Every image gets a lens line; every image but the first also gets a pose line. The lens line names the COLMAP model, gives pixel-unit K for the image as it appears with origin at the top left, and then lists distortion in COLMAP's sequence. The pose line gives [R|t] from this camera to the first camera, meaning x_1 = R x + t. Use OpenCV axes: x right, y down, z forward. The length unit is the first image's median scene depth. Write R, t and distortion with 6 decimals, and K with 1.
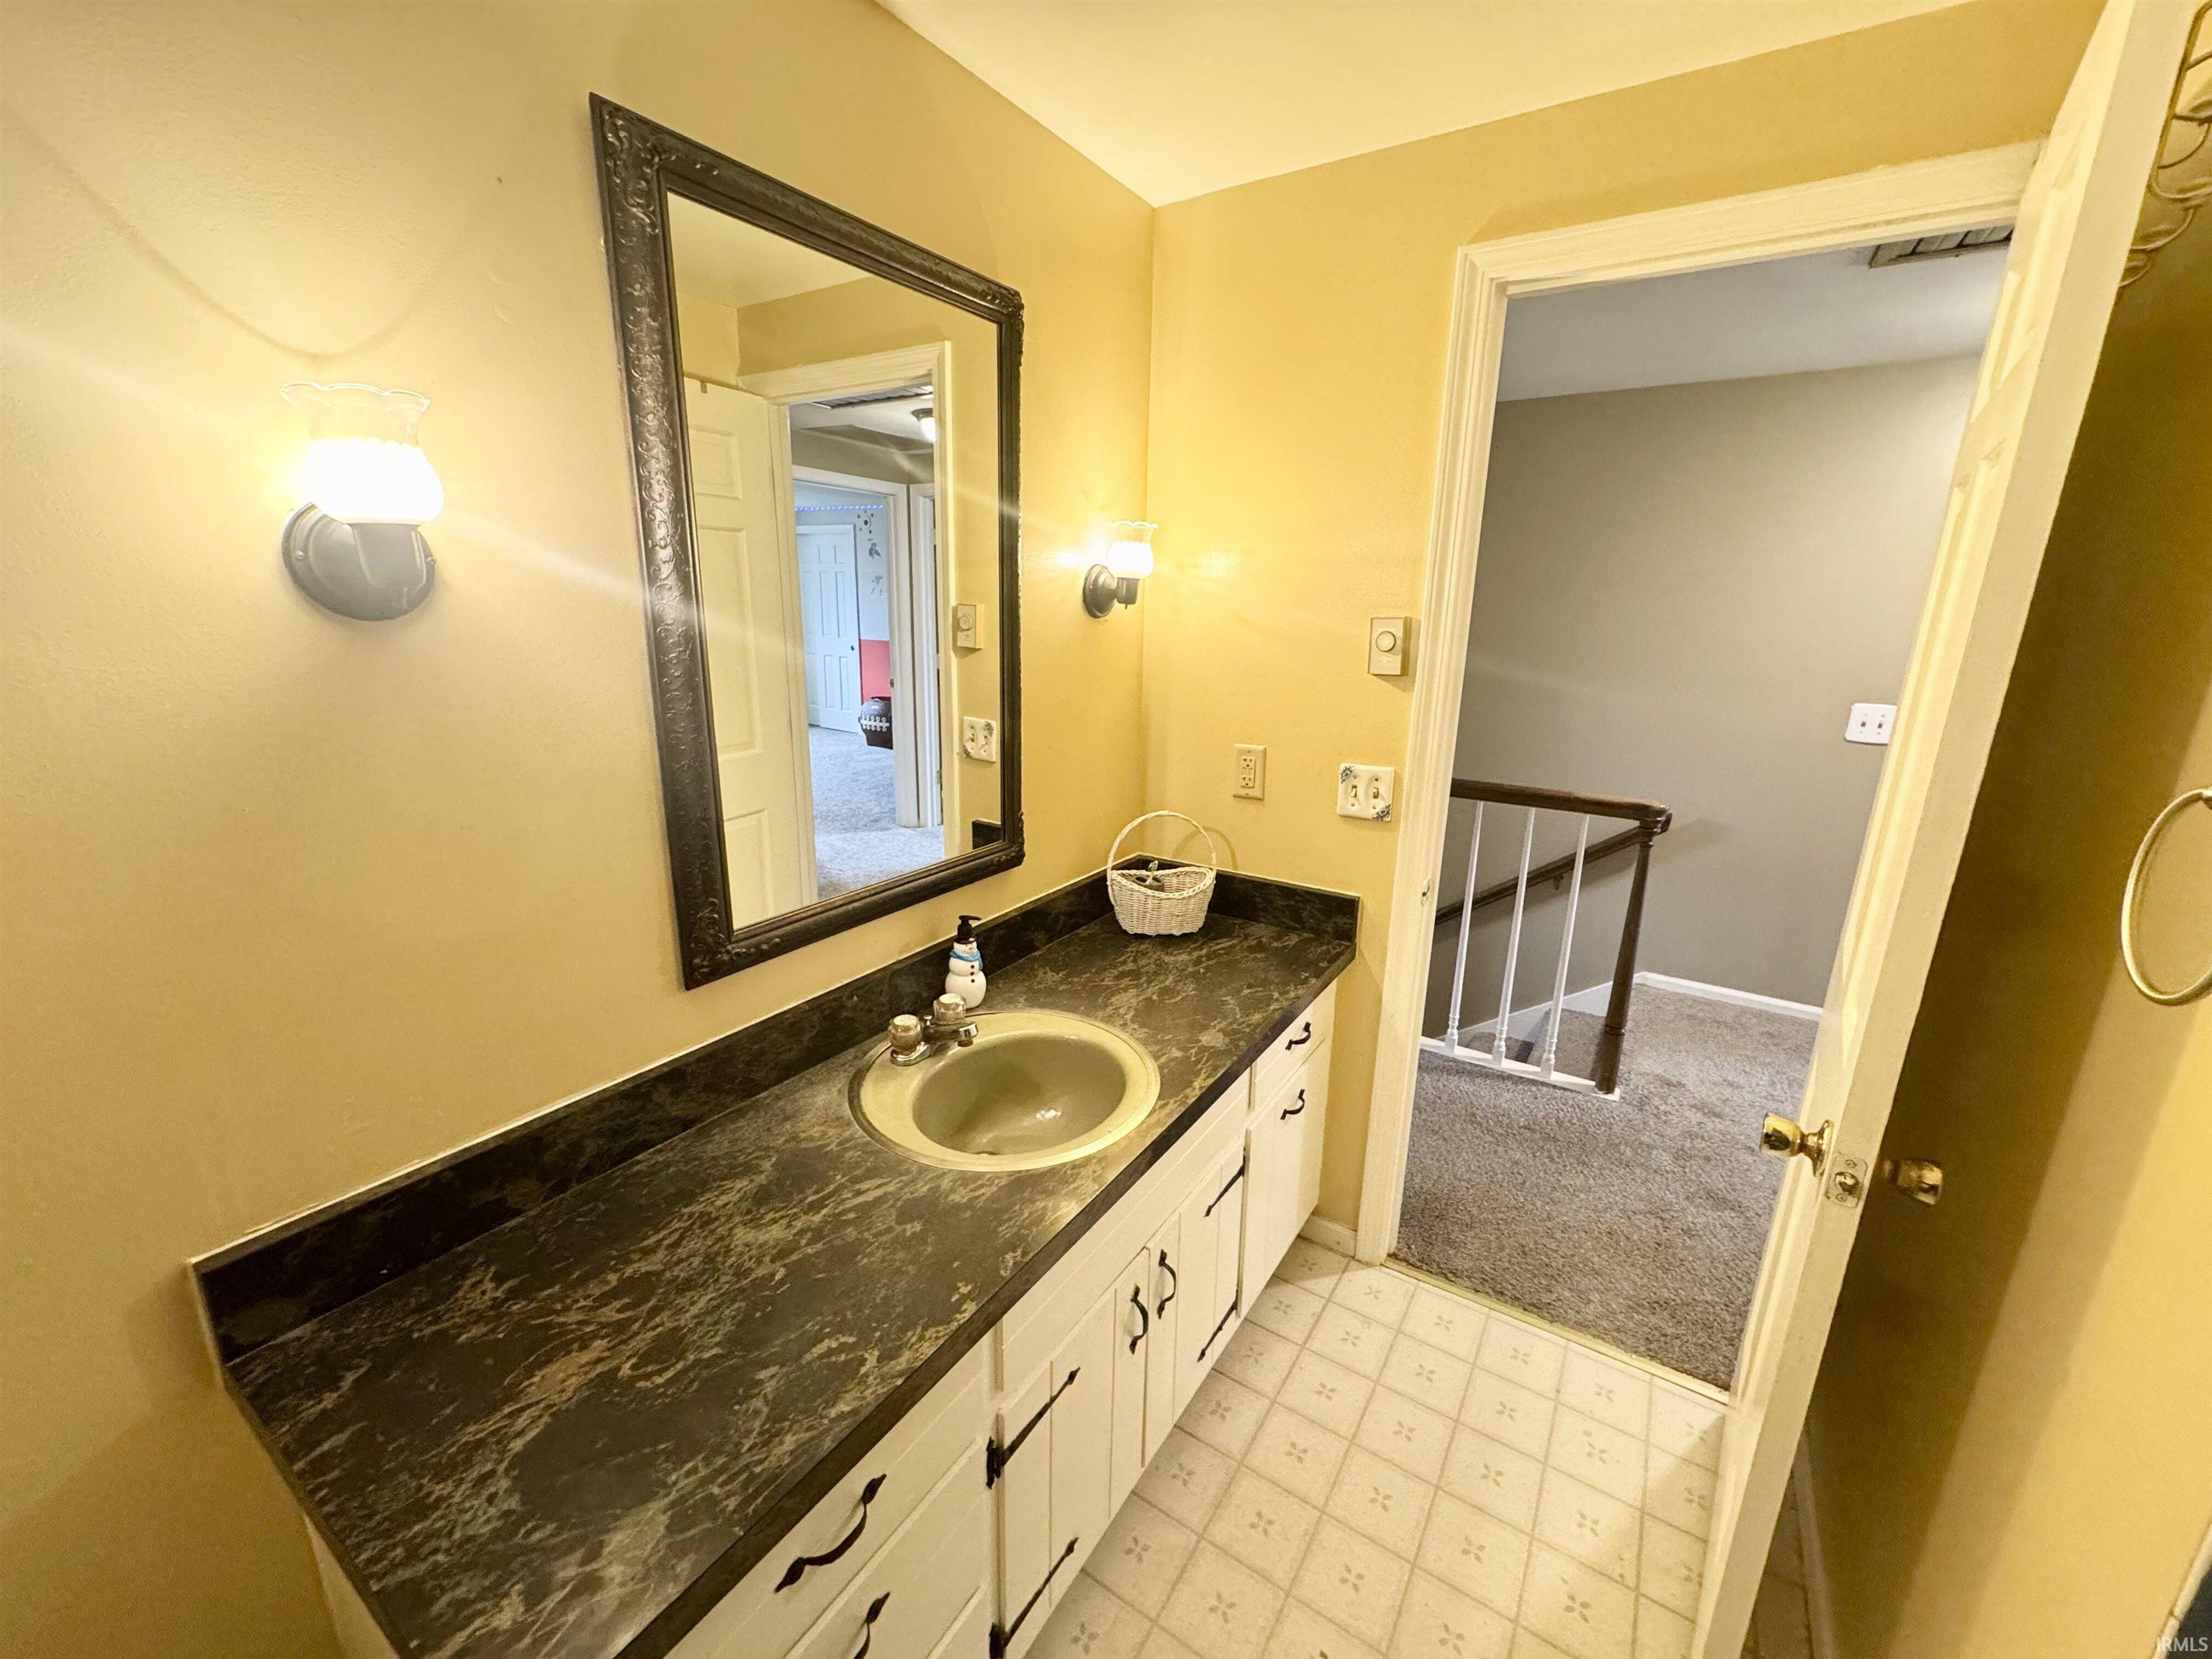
lens RADIAL K [[883.1, 0, 1099.0], [0, 883.1, 834.9], [0, 0, 1]] dist [-0.002548, 0.000464]
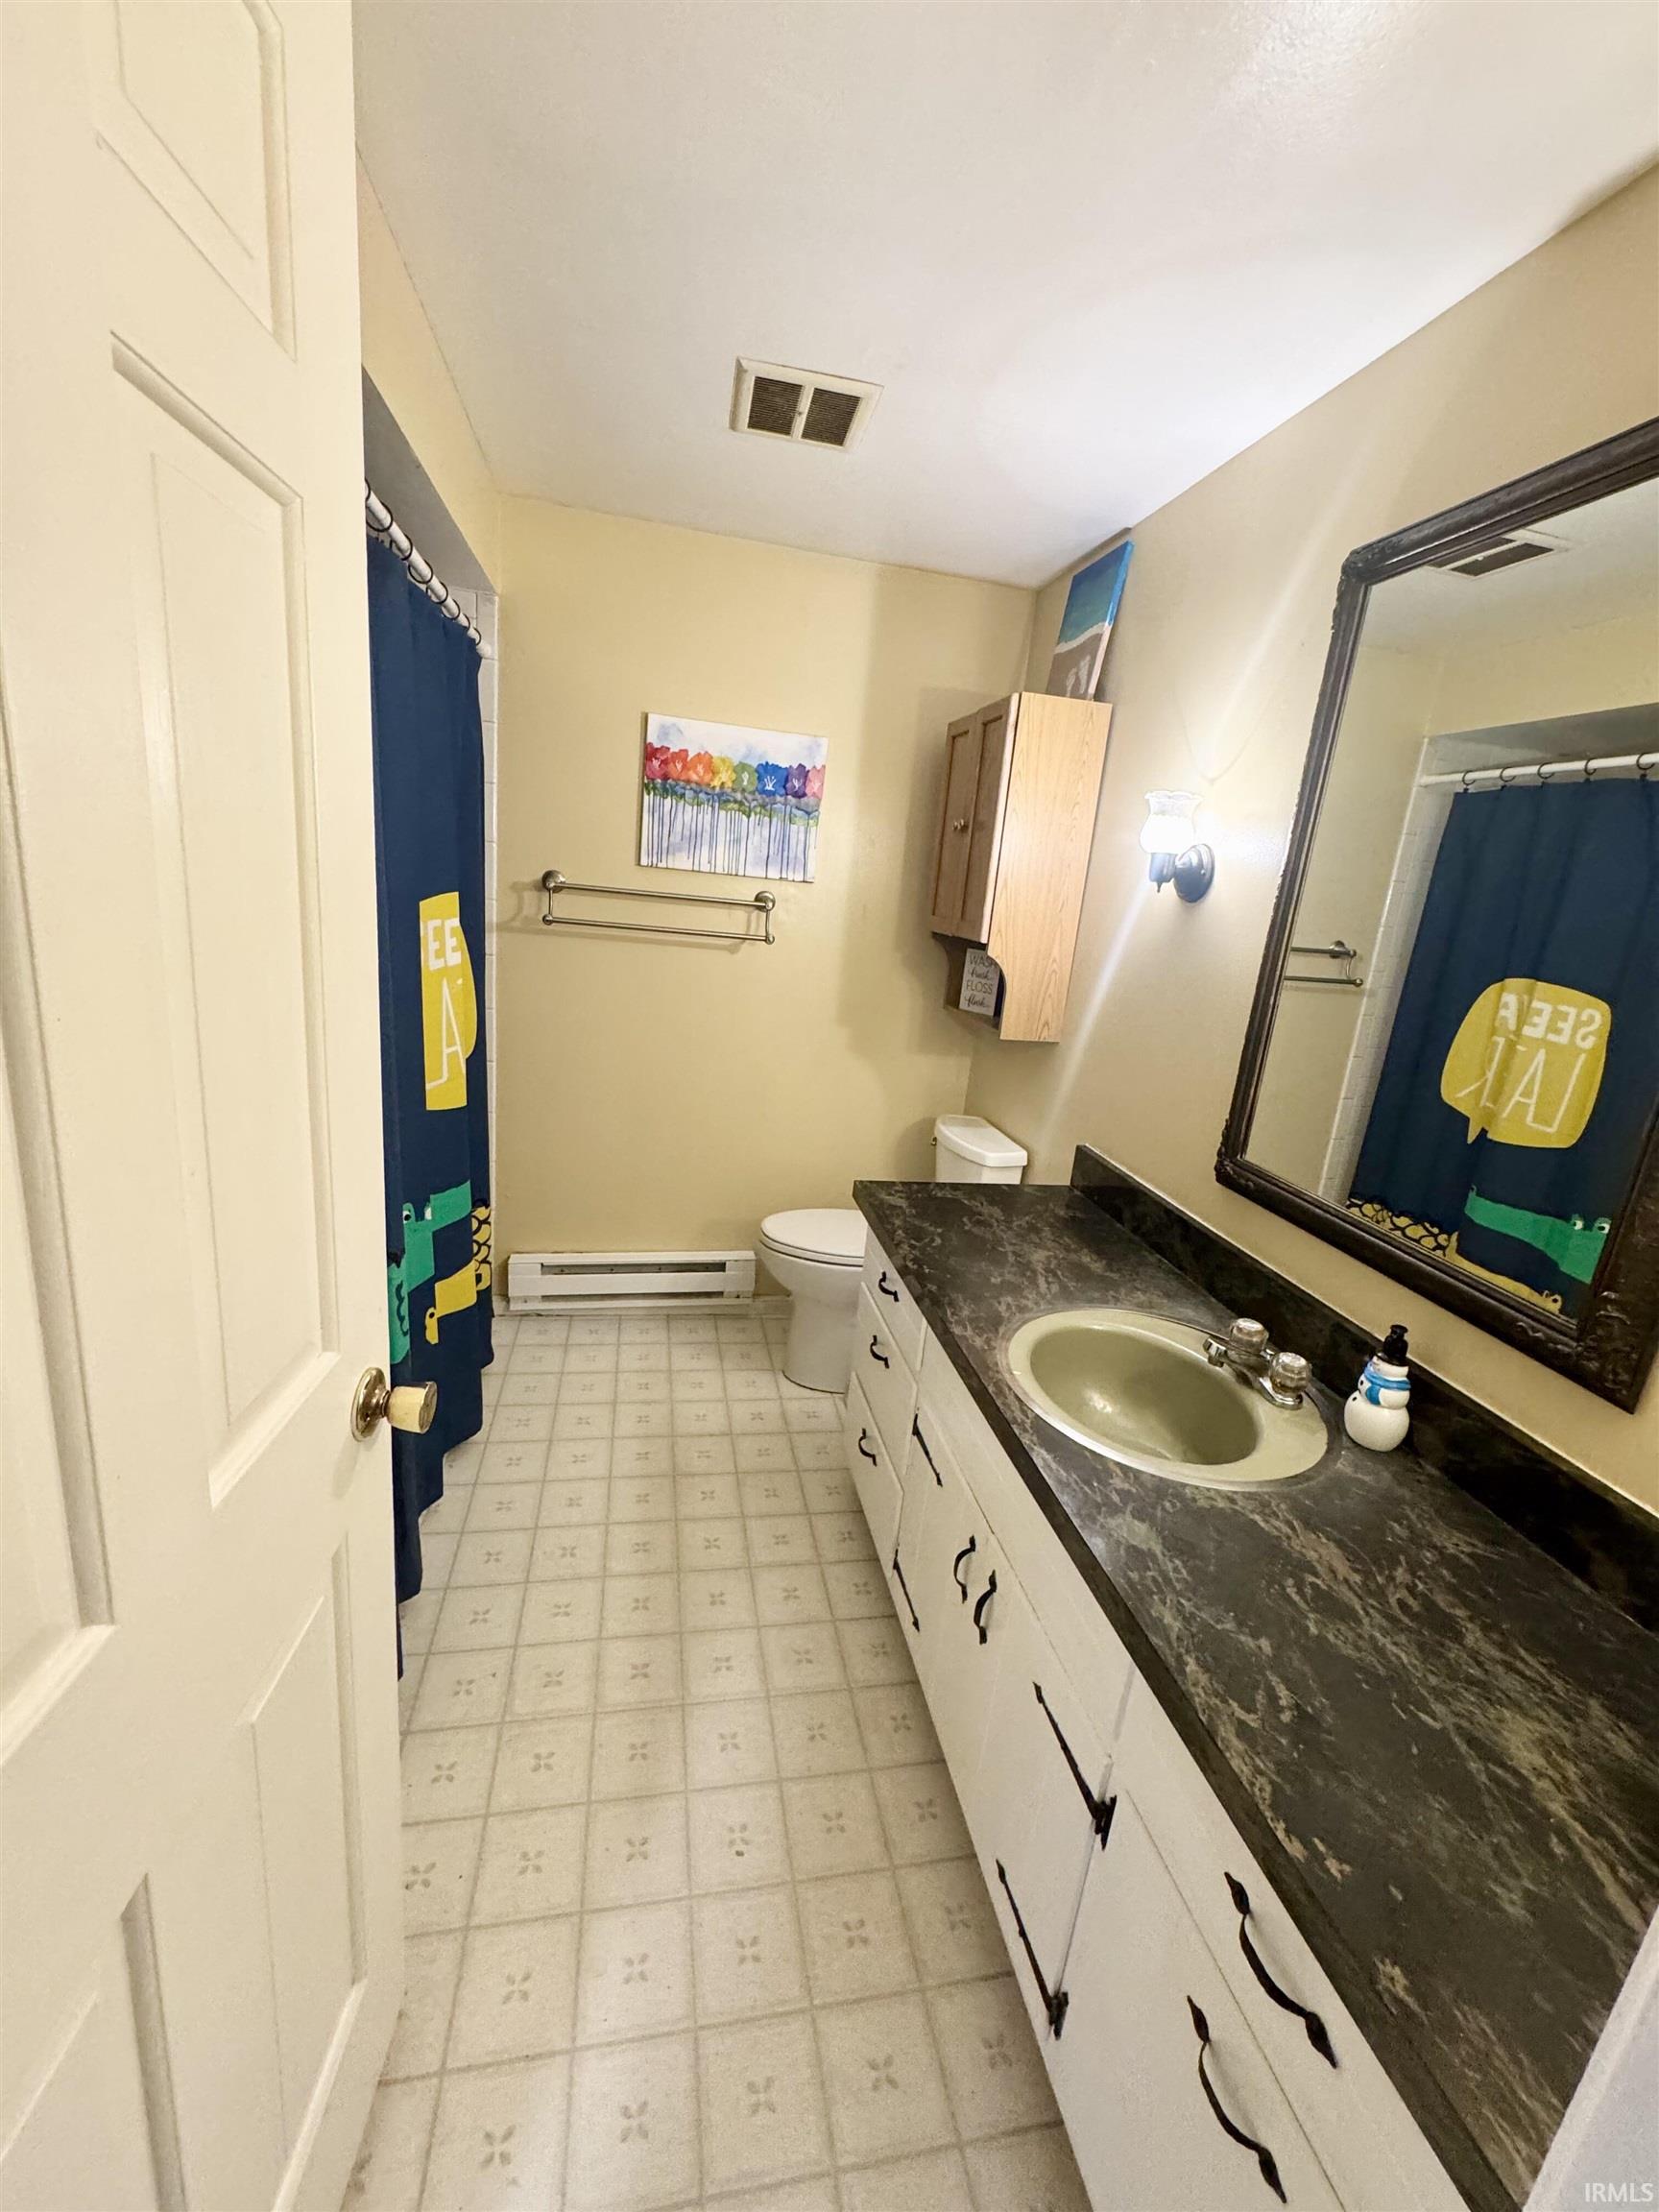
lens RADIAL K [[883.1, 0, 822.7], [0, 883.1, 1099.7], [0, 0, 1]] dist [-0.002548, 0.000464]
pose [[-0.713395, 0.100477, -0.693522, 0.739171], [-0.265516, 0.877121, 0.400201, -0.261360], [0.648513, 0.469642, -0.599055, 1.124726]]
